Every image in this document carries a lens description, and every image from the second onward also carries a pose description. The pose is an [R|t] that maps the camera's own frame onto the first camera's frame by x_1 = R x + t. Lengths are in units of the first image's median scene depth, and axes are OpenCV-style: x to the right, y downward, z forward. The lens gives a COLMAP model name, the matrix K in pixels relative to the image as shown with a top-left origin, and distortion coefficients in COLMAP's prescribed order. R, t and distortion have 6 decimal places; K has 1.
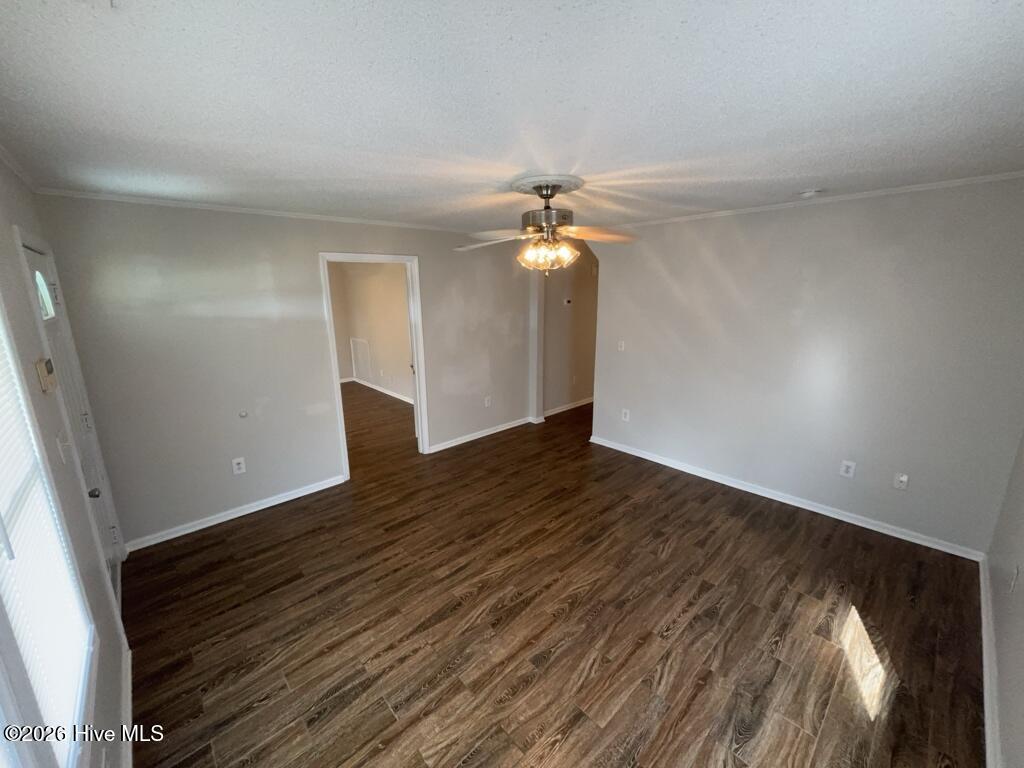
lens RADIAL K [[413.4, 0, 510.1], [0, 413.4, 383.7], [0, 0, 1]] dist [-0.001693, -0.000275]
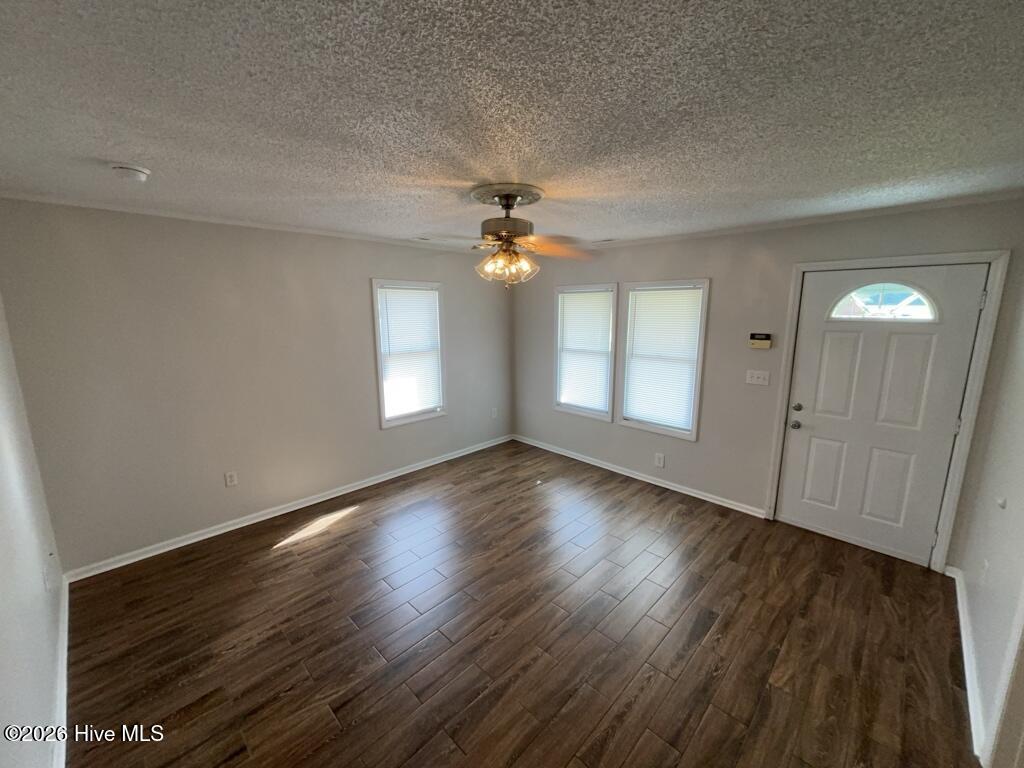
lens RADIAL K [[413.4, 0, 512.9], [0, 413.4, 383.0], [0, 0, 1]] dist [-0.001693, -0.000275]
pose [[-0.998581, 0.024020, -0.047539, 0.115498], [0.002589, 0.913374, 0.407114, -0.421334], [0.053199, 0.406413, -0.912139, 1.831566]]
